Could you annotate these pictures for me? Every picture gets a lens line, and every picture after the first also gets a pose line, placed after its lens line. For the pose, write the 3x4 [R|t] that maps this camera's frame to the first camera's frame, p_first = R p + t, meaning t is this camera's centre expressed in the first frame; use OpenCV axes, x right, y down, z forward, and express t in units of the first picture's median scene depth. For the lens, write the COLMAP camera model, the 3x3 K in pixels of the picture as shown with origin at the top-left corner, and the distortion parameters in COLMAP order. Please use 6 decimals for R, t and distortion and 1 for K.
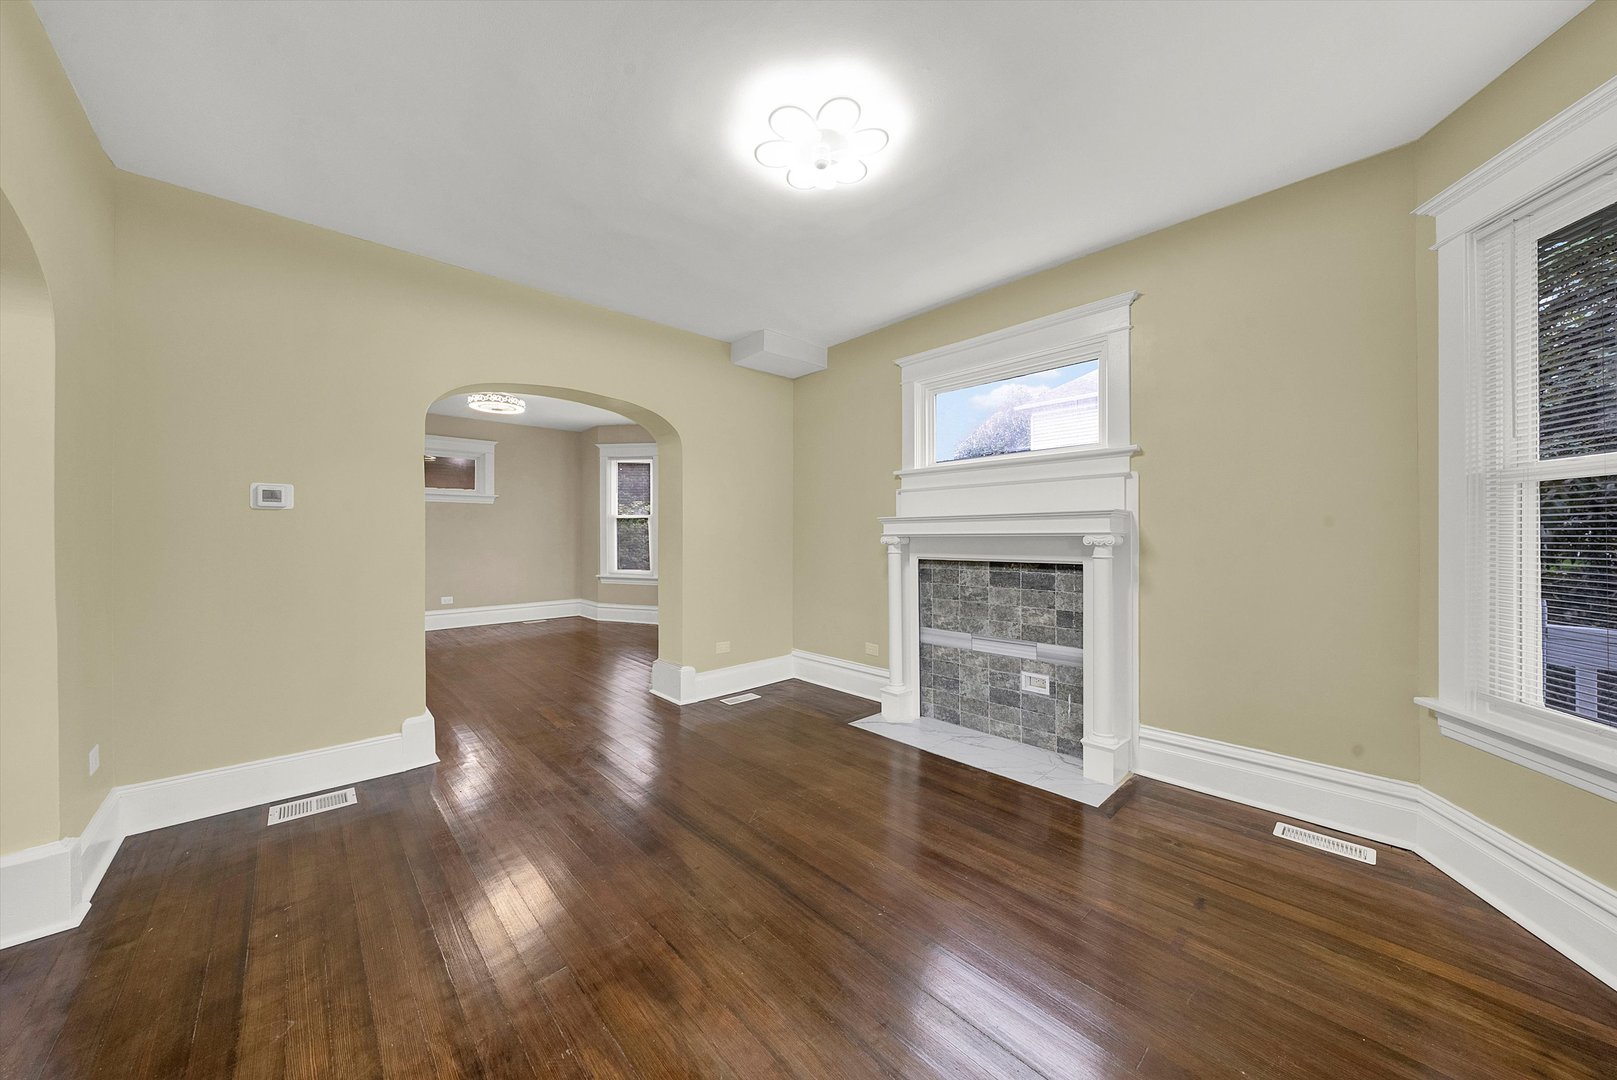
lens RADIAL K [[558.0, 0, 803.4], [0, 558.0, 545.5], [0, 0, 1]] dist [-0.004105, -0.000275]
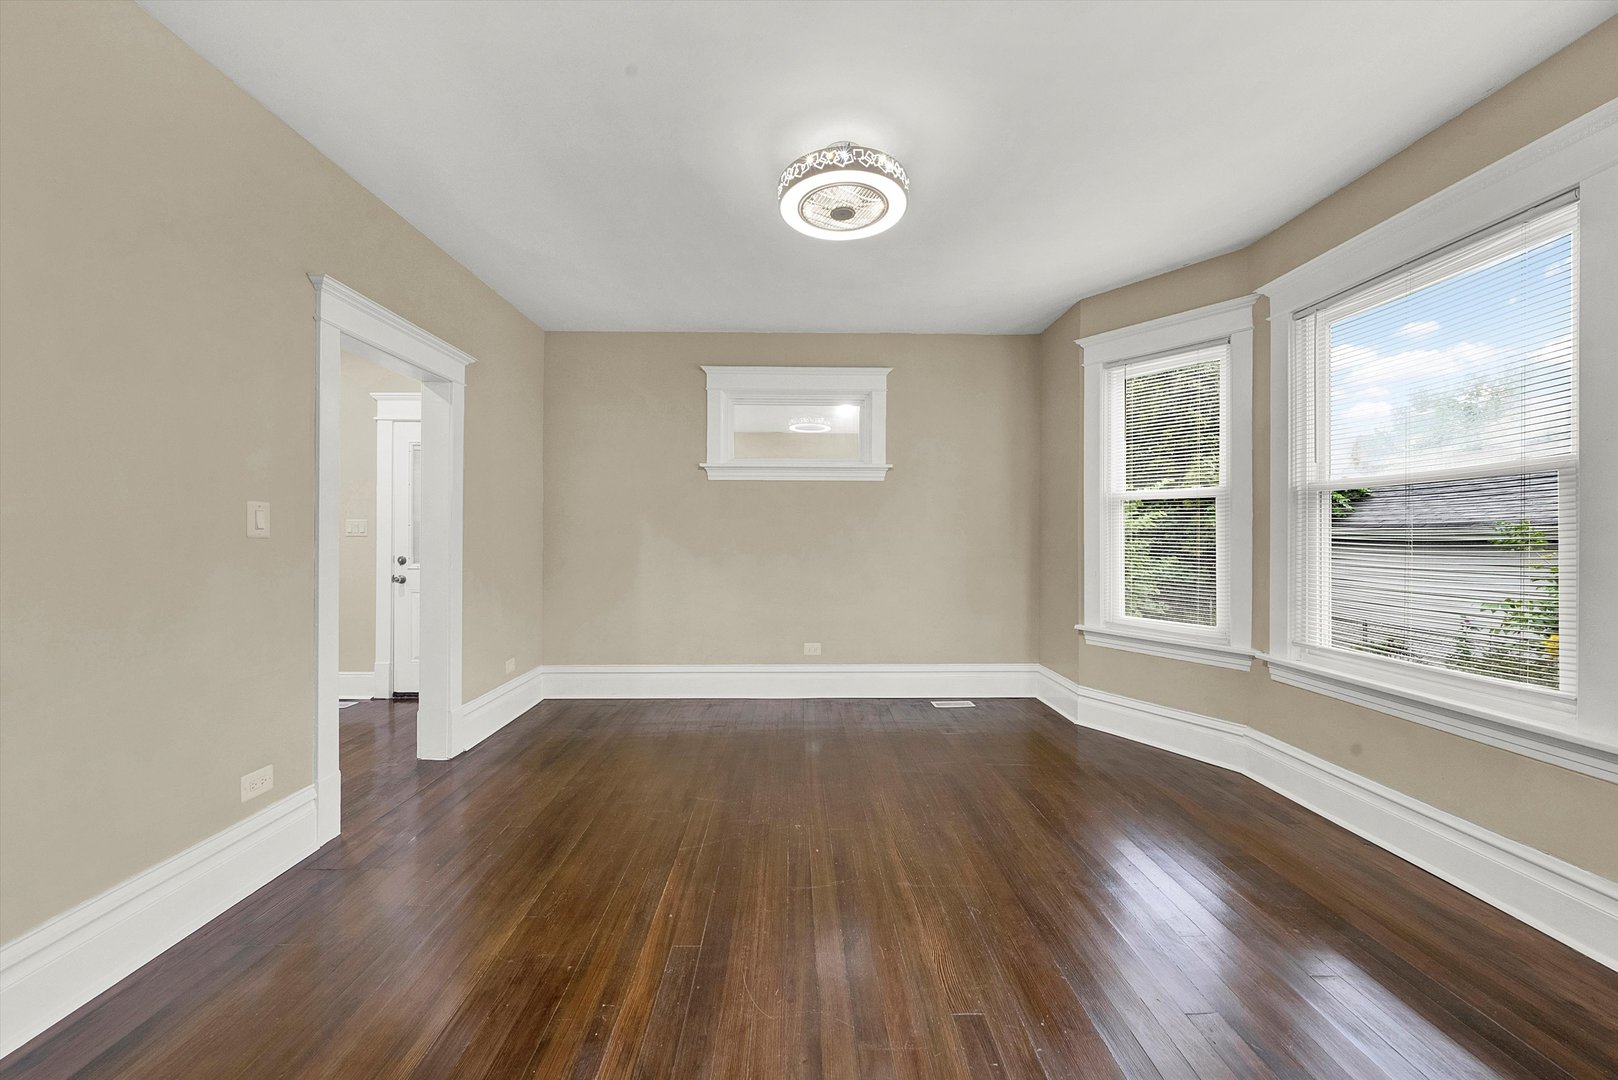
lens RADIAL K [[607.8, 0, 805.0], [0, 607.8, 540.7], [0, 0, 1]] dist [-0.000378, -0.000195]
pose [[0.744516, 0.007339, -0.667564, -0.462572], [-0.016536, 0.999836, -0.007450, -0.020850], [0.667400, 0.016585, 0.744515, 1.081160]]
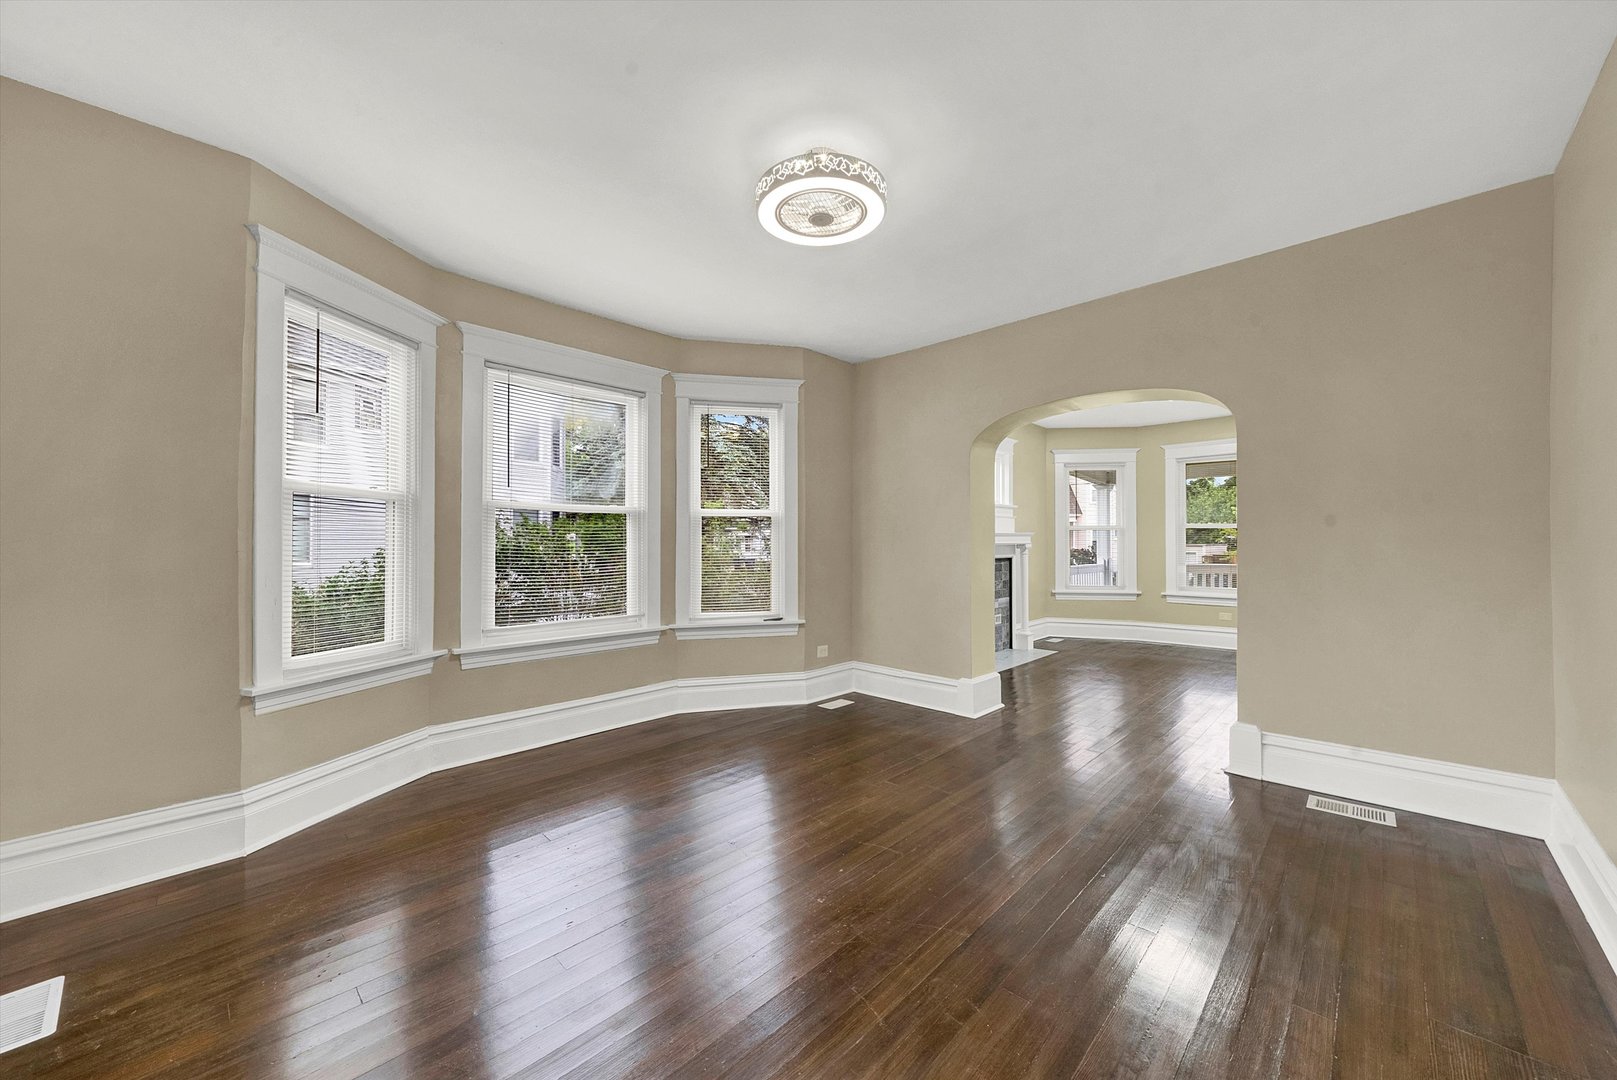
lens RADIAL K [[607.5, 0, 804.5], [0, 607.5, 540.7], [0, 0, 1]] dist [-0.000378, -0.000195]
pose [[-0.058793, 0.006233, 0.998251, -1.577437], [0.021396, 0.999759, -0.004983, -0.032460], [-0.998041, 0.021065, -0.058913, 1.683426]]
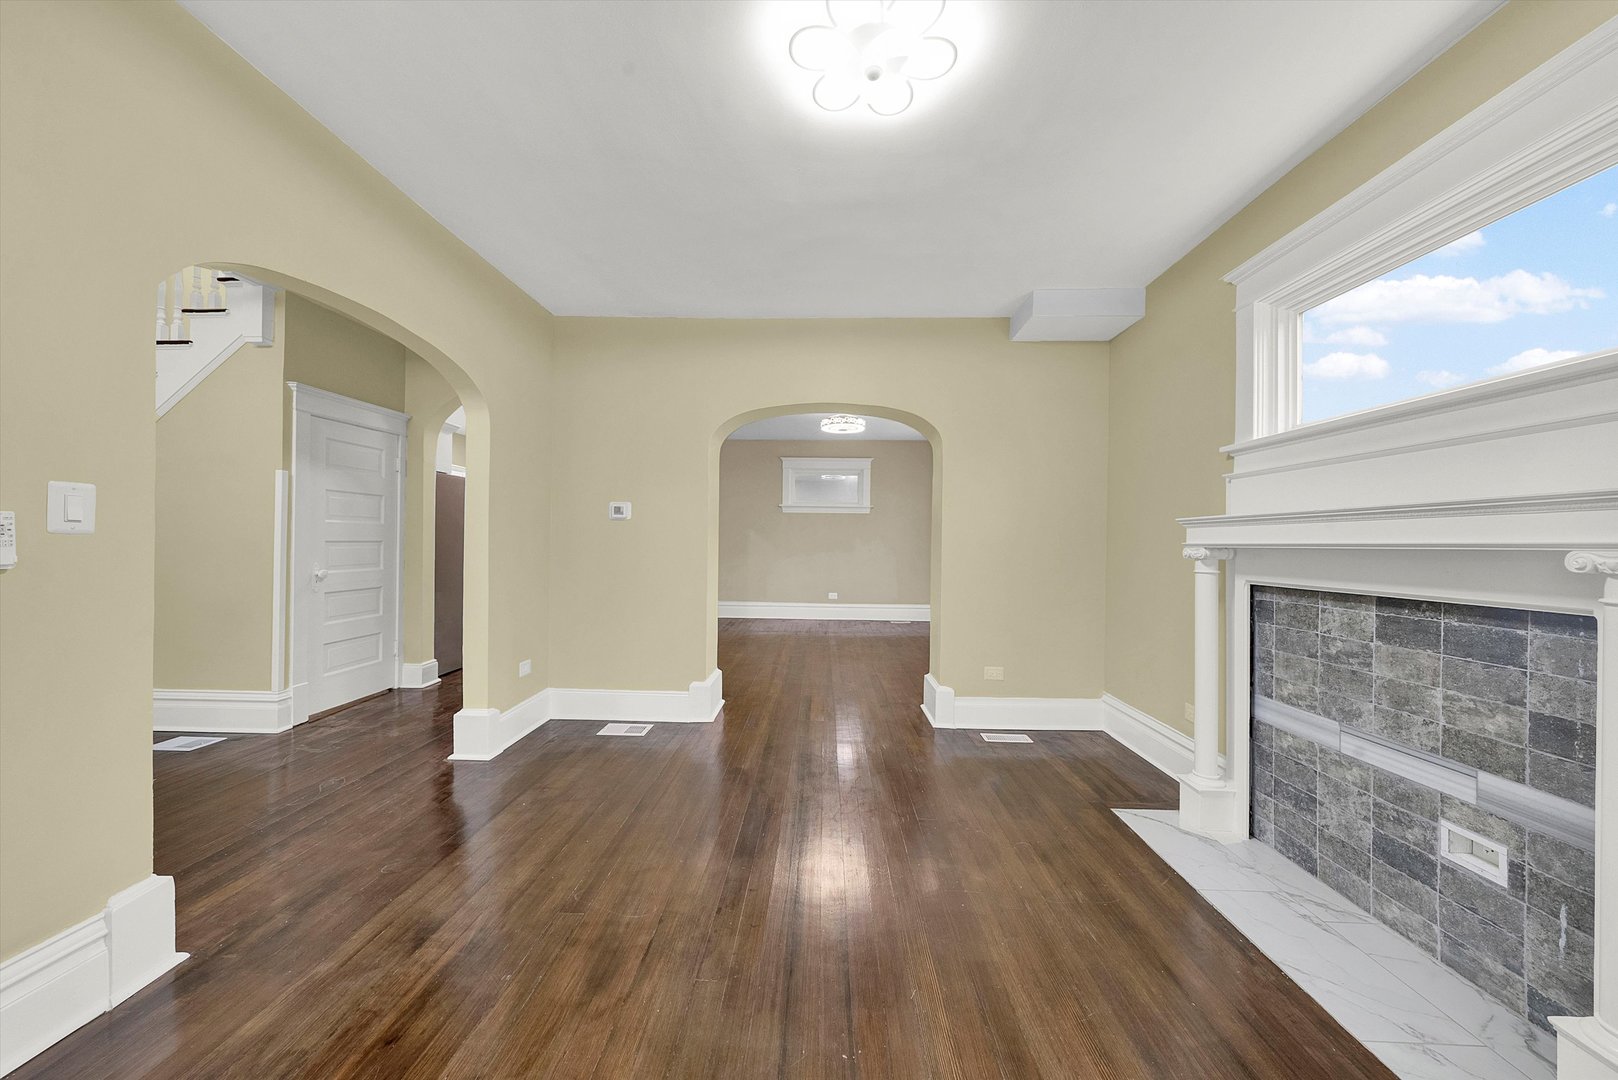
lens RADIAL K [[558.4, 0, 803.9], [0, 558.4, 545.5], [0, 0, 1]] dist [-0.004105, -0.000275]
pose [[0.711470, 0.016216, -0.702529, 0.313747], [-0.027595, 0.999607, -0.004872, -0.002488], [0.702174, 0.022852, 0.711639, 0.223000]]
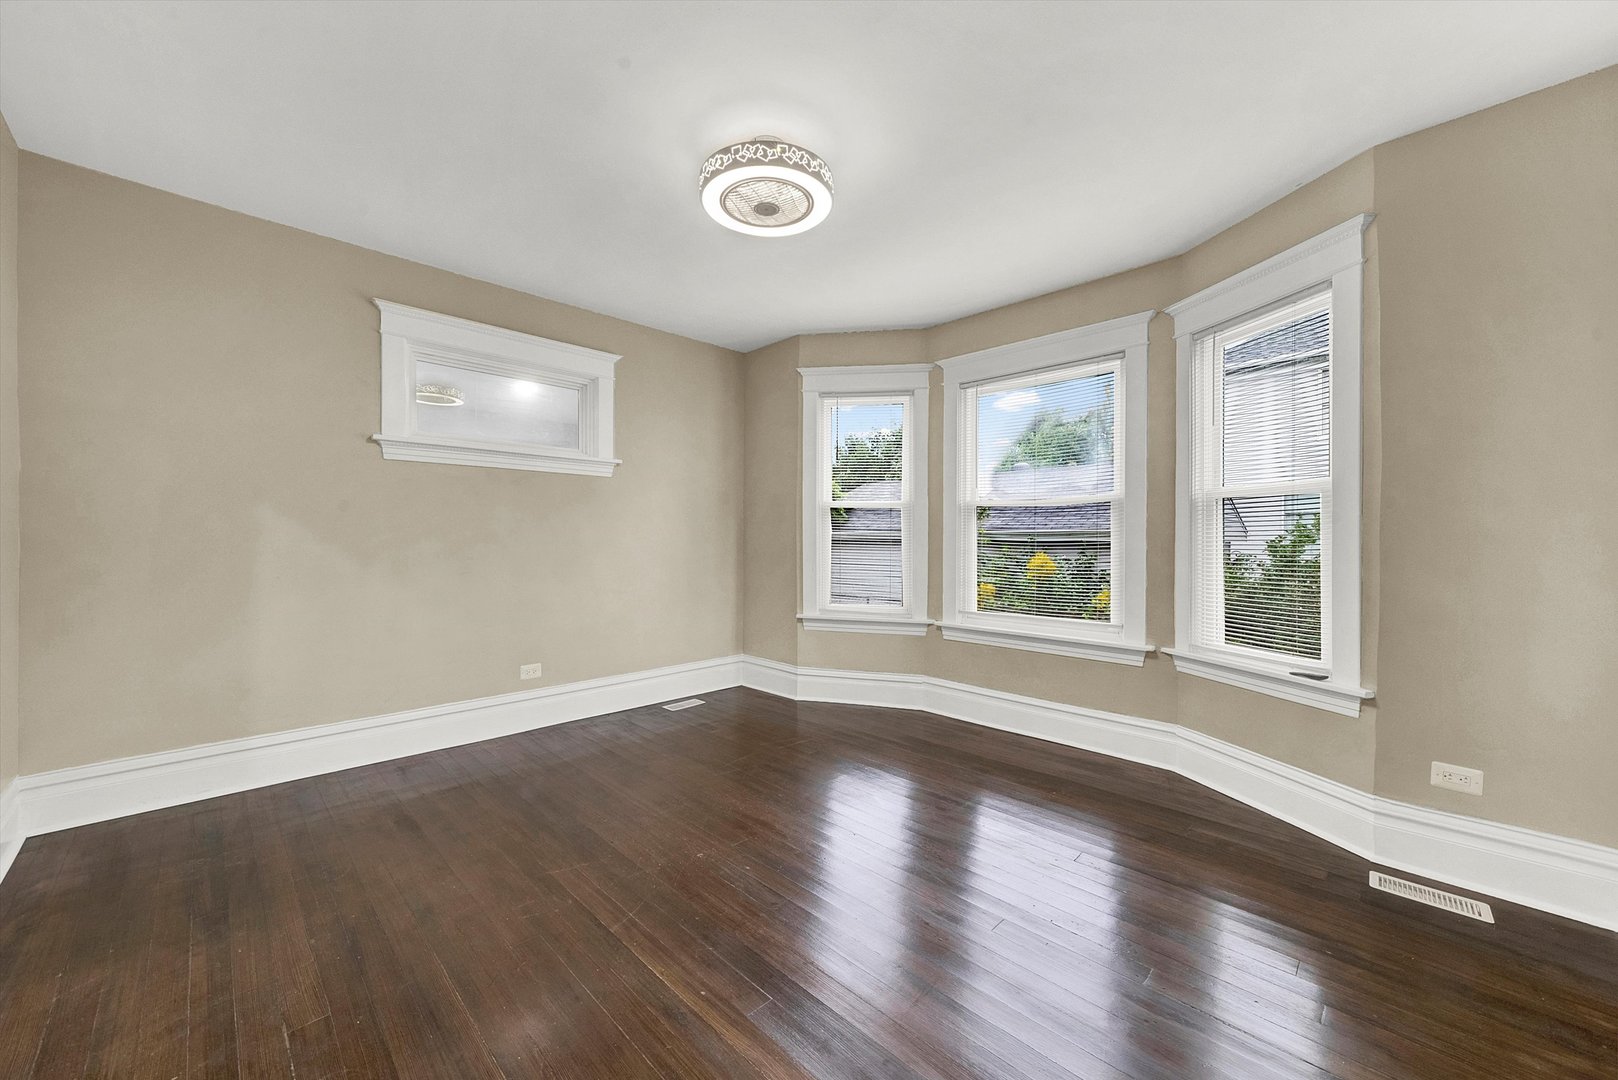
lens RADIAL K [[614.1, 0, 804.7], [0, 614.1, 538.5], [0, 0, 1]] dist [0.001965, -0.000156]
pose [[0.999401, 0.005380, 0.034186, -0.875418], [-0.004688, 0.999783, -0.020293, -0.016734], [-0.034288, 0.020121, 0.999209, 0.936981]]
